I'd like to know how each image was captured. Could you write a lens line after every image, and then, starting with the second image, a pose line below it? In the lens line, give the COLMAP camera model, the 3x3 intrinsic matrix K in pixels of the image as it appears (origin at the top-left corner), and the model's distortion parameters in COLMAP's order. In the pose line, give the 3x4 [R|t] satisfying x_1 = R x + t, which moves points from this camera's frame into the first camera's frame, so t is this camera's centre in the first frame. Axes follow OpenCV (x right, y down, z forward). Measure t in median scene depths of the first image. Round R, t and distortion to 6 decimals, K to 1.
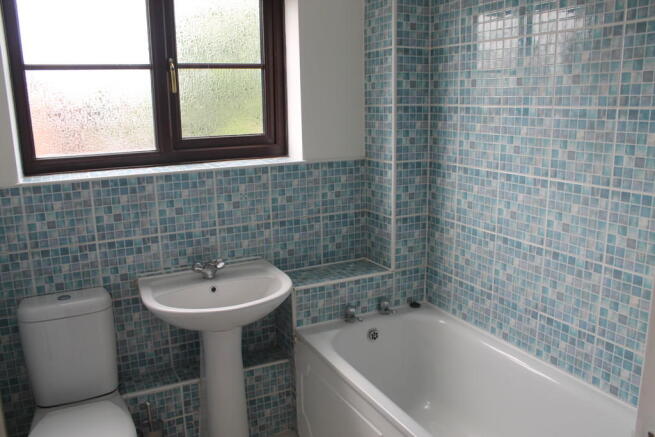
lens RADIAL K [[552.2, 0, 326.6], [0, 552.2, 219.4], [0, 0, 1]] dist [-0.072234, 0.011822]
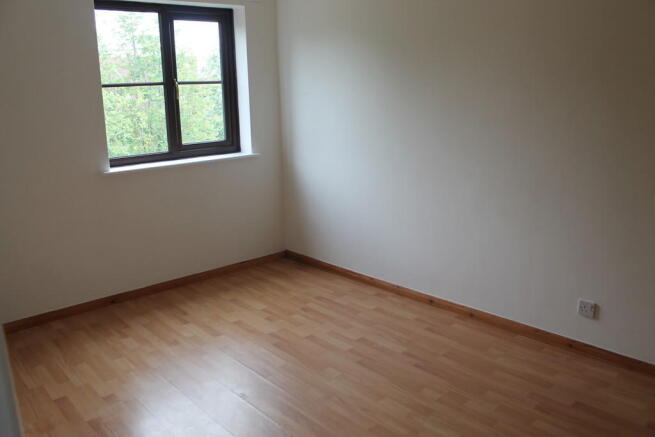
lens RADIAL K [[552.2, 0, 327.8], [0, 552.2, 219.1], [0, 0, 1]] dist [-0.072234, 0.011822]
pose [[0.965310, -0.064743, 0.252952, -0.269644], [0.064308, 0.997880, 0.009997, 0.101781], [-0.253063, 0.006617, 0.967427, -0.799564]]
